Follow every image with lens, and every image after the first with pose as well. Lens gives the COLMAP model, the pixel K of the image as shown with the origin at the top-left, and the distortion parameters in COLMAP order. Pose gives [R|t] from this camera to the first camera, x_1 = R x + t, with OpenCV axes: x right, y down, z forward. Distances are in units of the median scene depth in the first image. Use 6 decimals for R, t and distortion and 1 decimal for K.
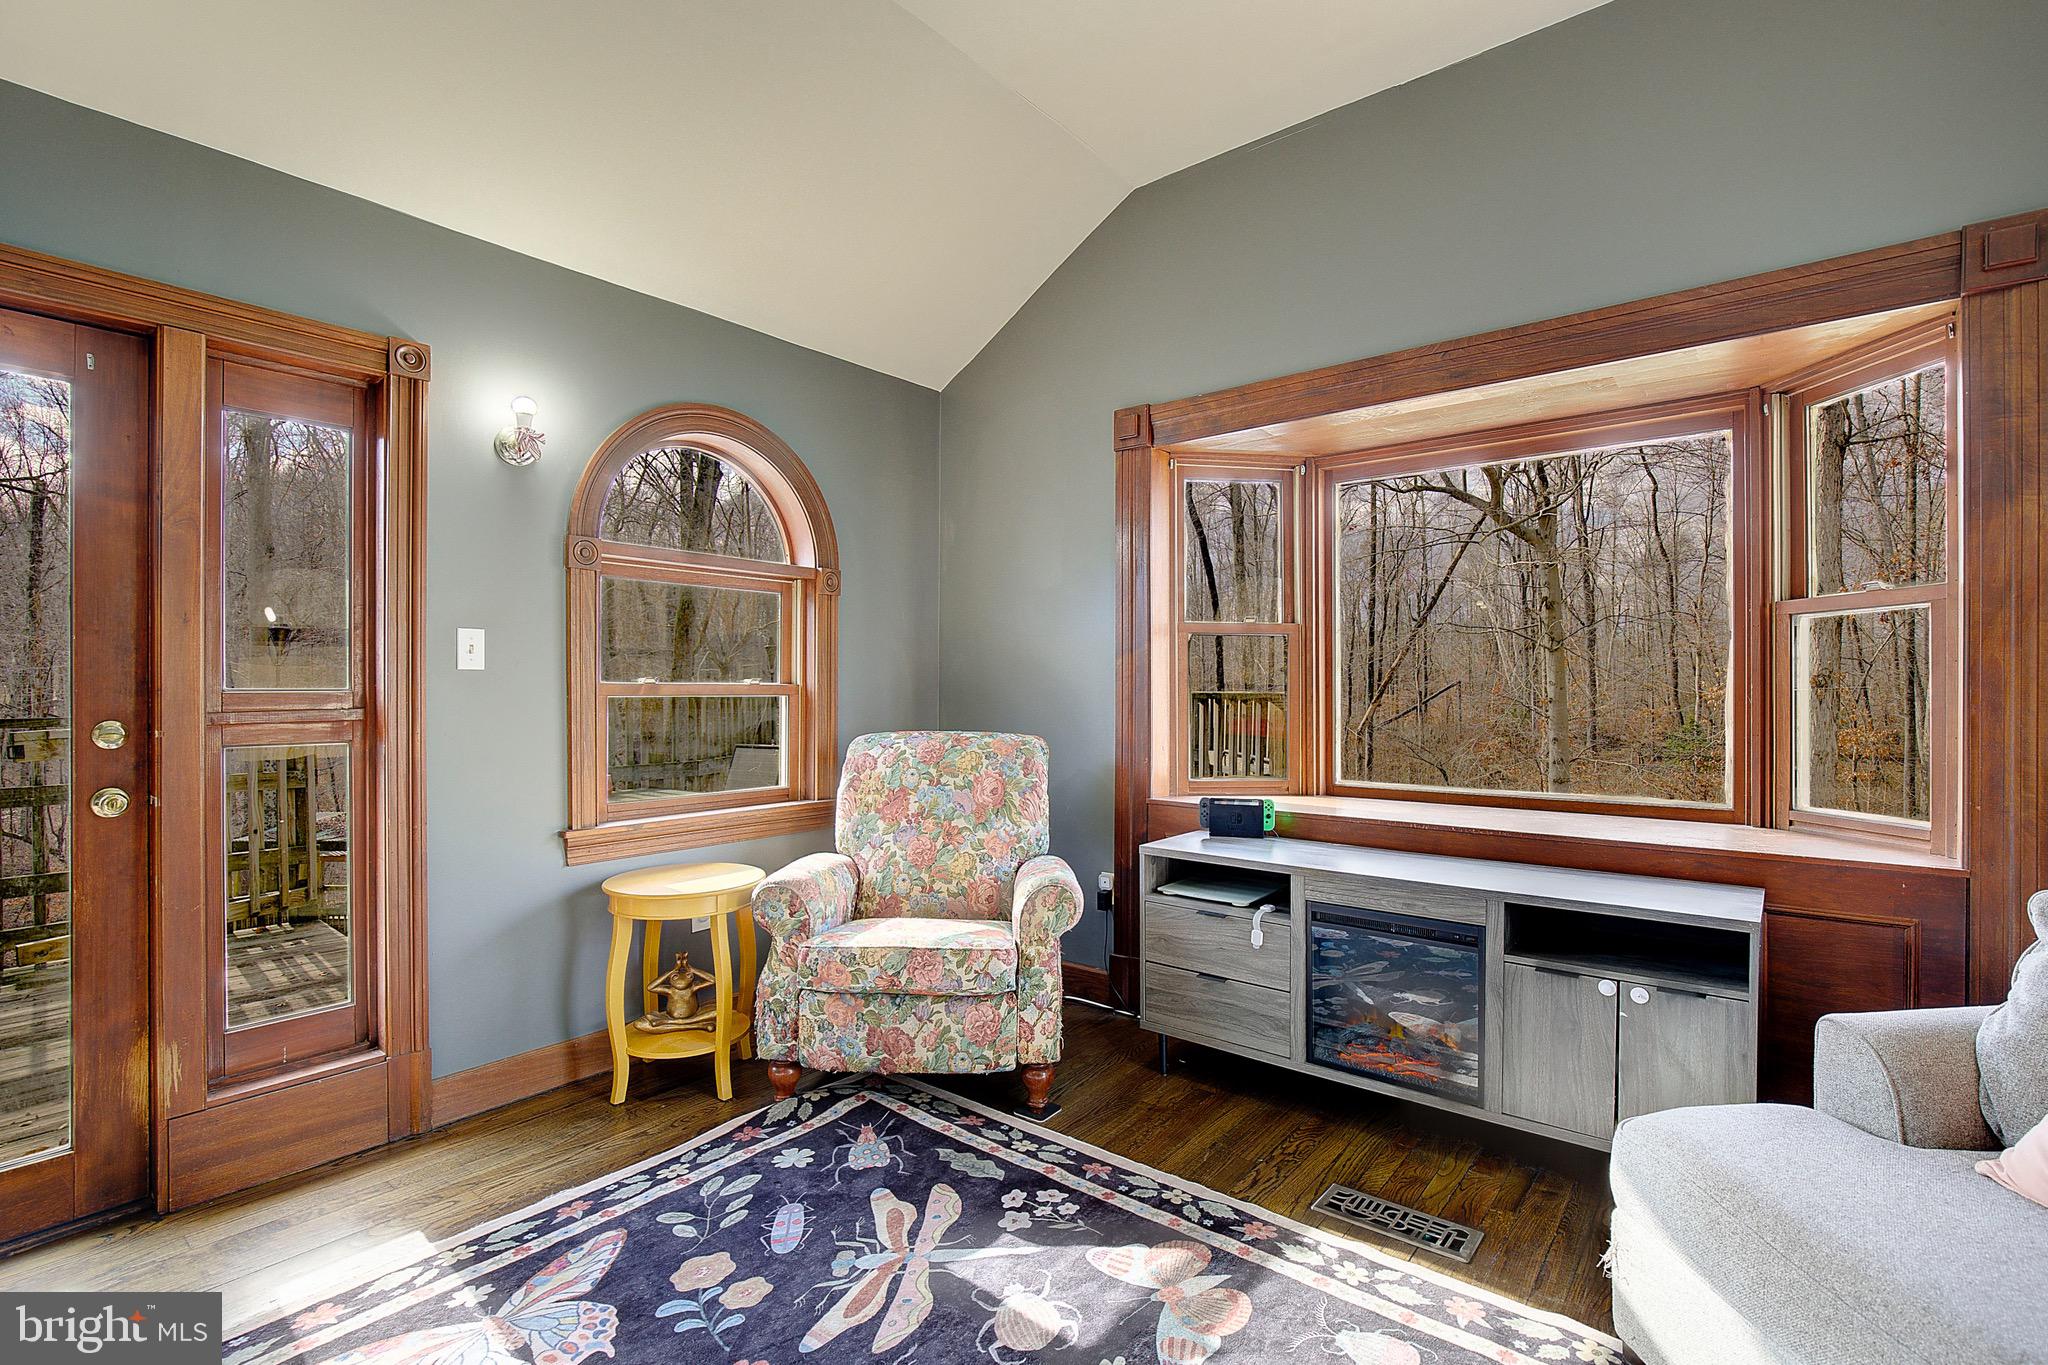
lens RADIAL K [[942.0, 0, 1023.9], [0, 942.0, 693.2], [0, 0, 1]] dist [-0.000652, 0.000903]
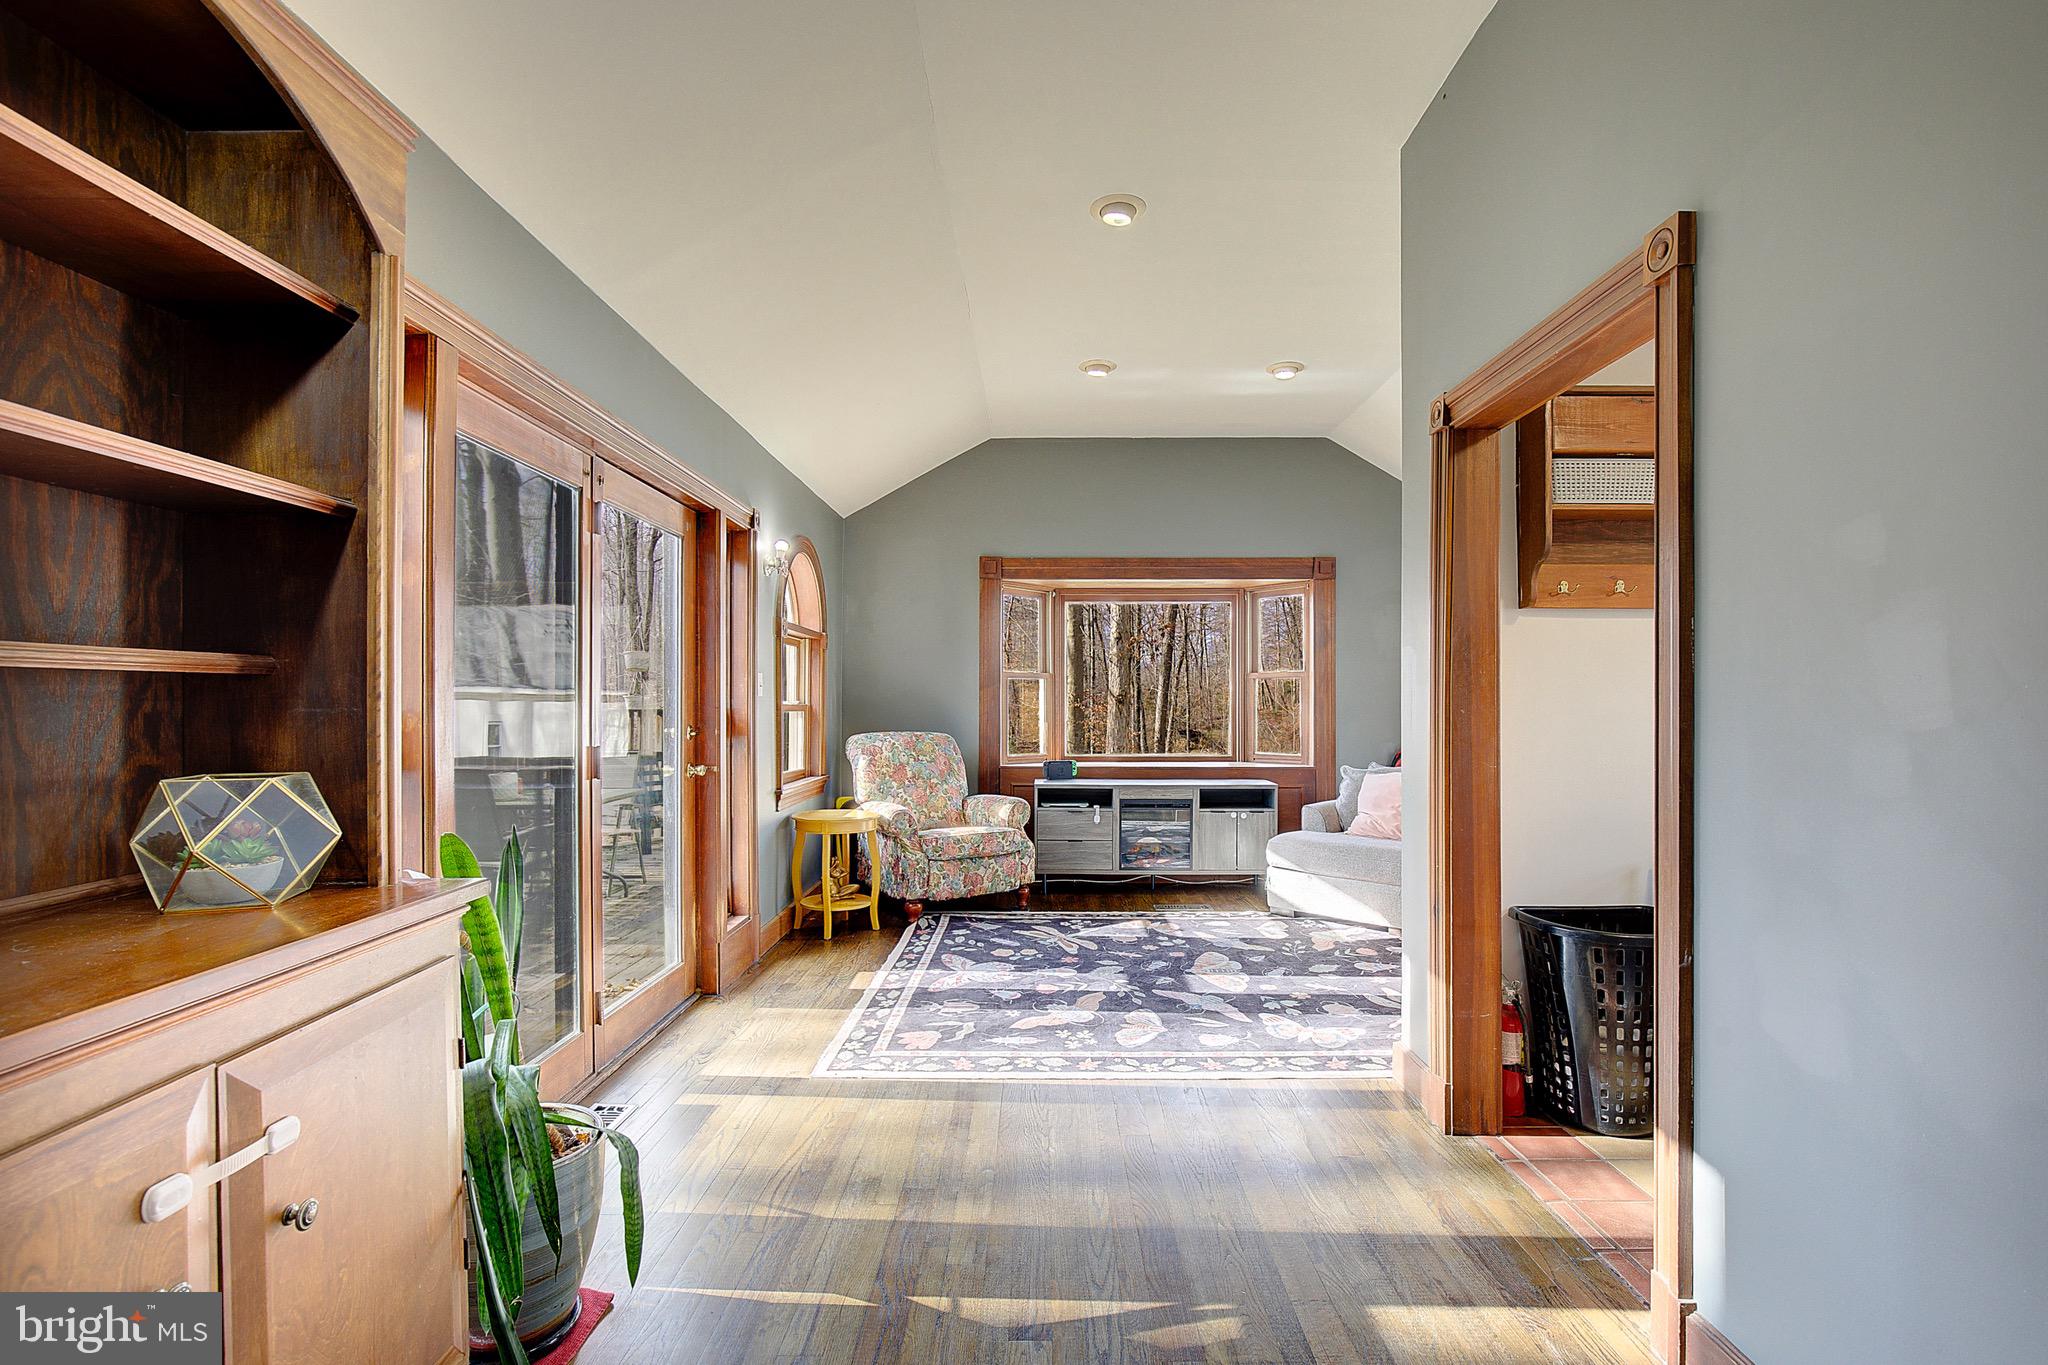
lens RADIAL K [[939.0, 0, 1022.3], [0, 939.0, 714.6], [0, 0, 1]] dist [-0.000448, 0.000161]
pose [[0.792069, -0.005807, 0.610404, -1.290578], [0.001436, 0.999970, 0.007650, -0.004432], [-0.610430, -0.005182, 0.792053, -0.670914]]
